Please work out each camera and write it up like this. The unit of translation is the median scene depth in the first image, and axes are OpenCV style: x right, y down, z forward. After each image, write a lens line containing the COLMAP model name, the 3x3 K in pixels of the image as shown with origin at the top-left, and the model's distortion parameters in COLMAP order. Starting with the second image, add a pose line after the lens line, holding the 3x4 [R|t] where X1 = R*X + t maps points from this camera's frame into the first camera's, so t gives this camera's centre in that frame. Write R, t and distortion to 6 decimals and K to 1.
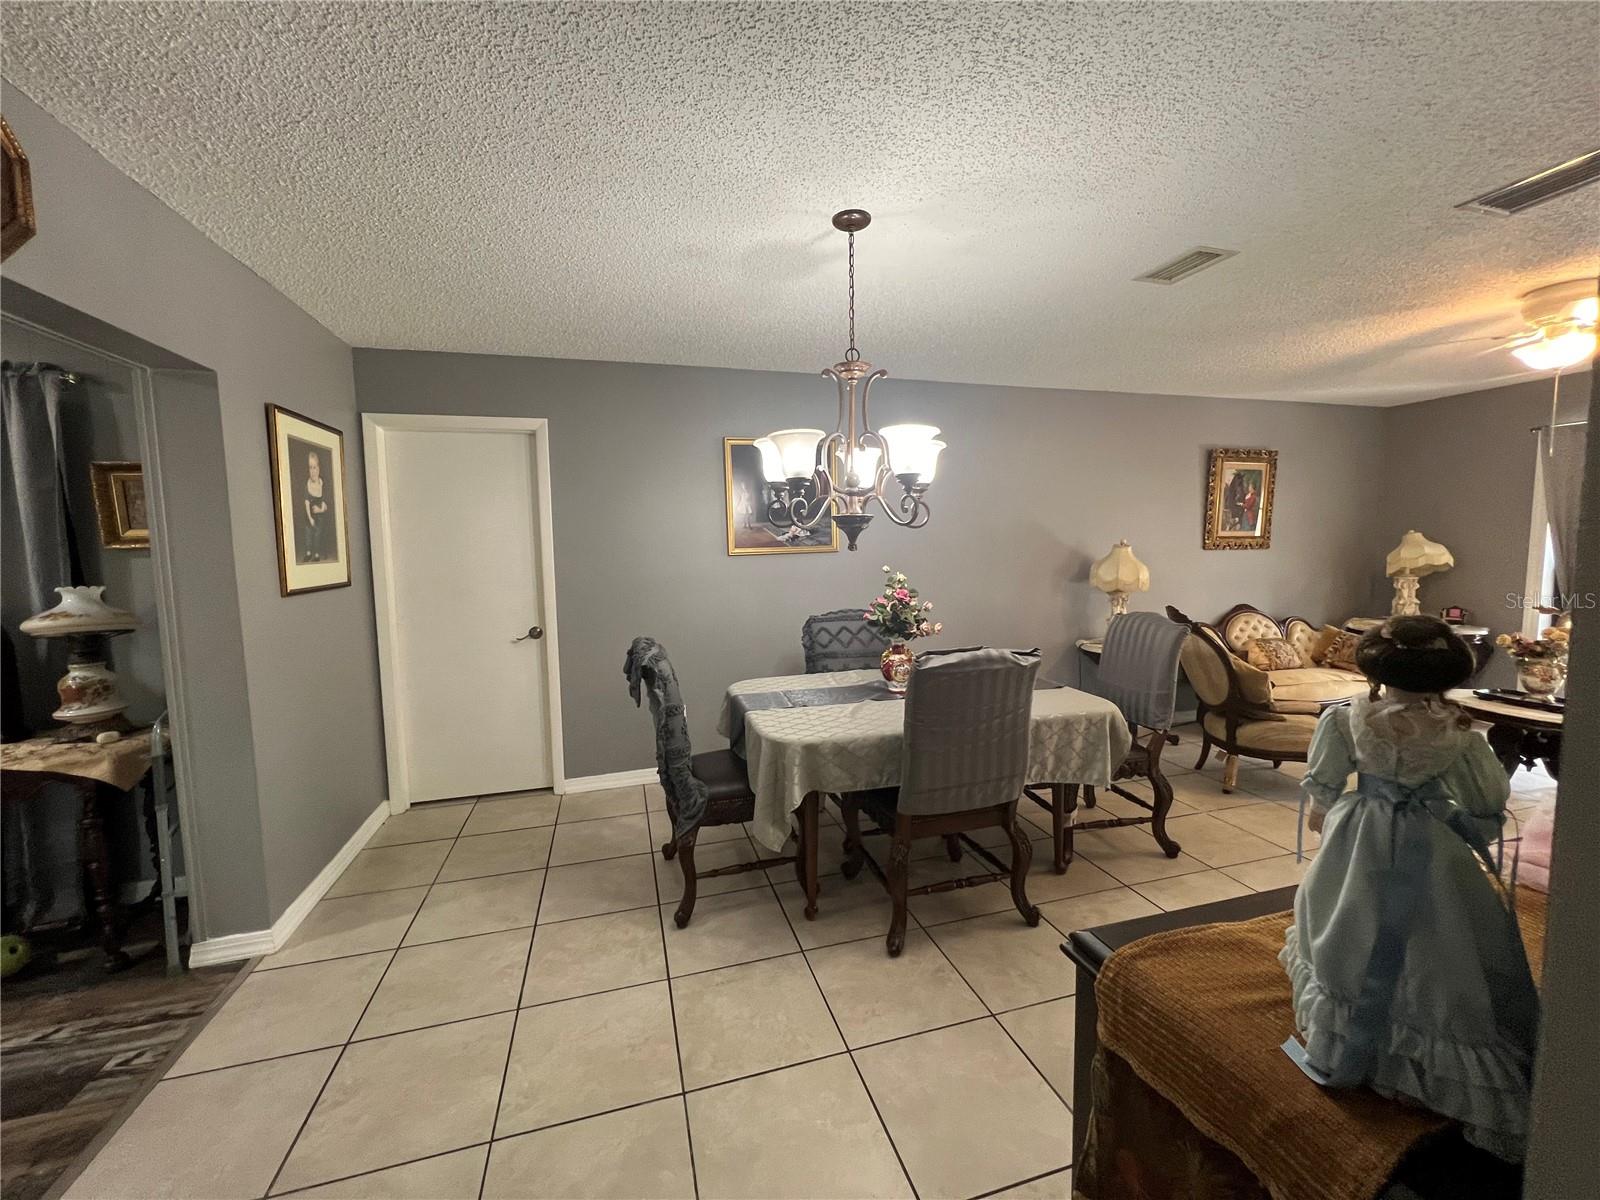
lens RADIAL K [[642.5, 0, 800.0], [0, 642.5, 600.0], [0, 0, 1]] dist [-0.002335, -0.000046]
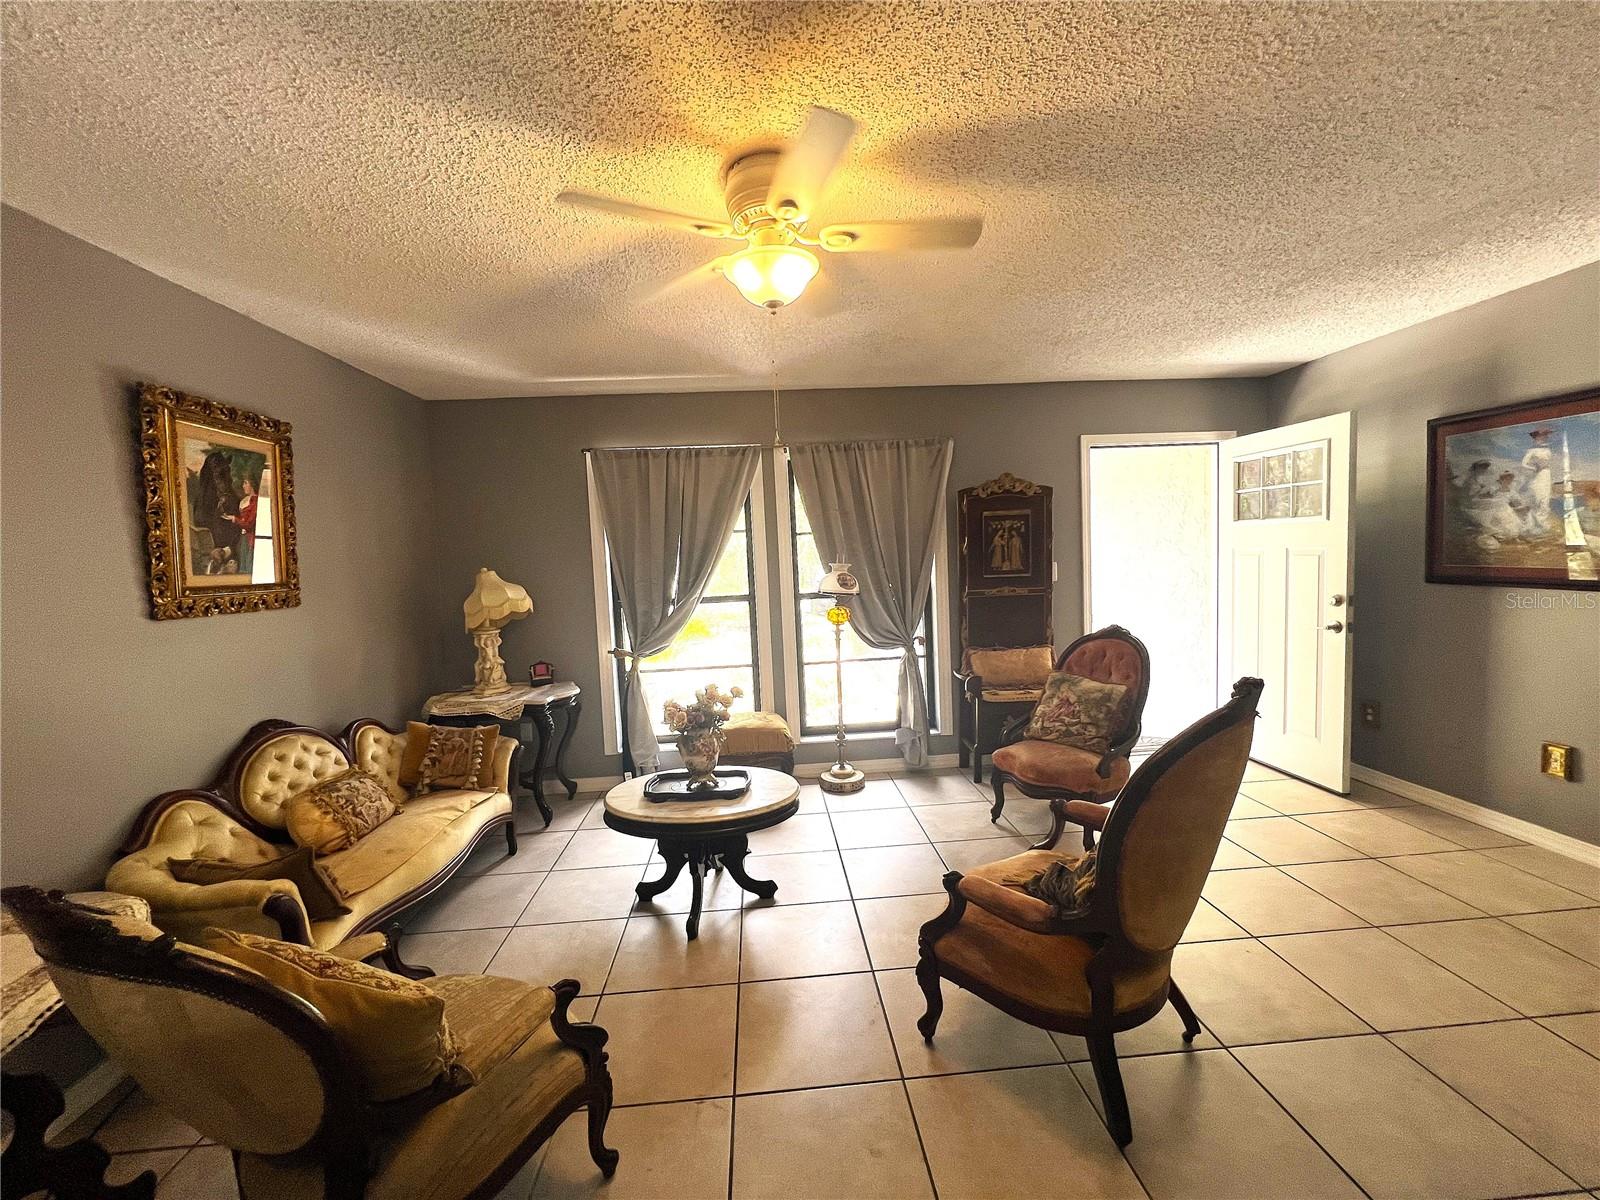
lens RADIAL K [[642.5, 0, 800.0], [0, 642.5, 600.0], [0, 0, 1]] dist [-0.002335, -0.000046]
pose [[0.219815, -0.060934, 0.973637, 0.312199], [0.125346, 0.991539, 0.033755, -0.052172], [-0.967455, 0.114622, 0.225593, 0.490479]]
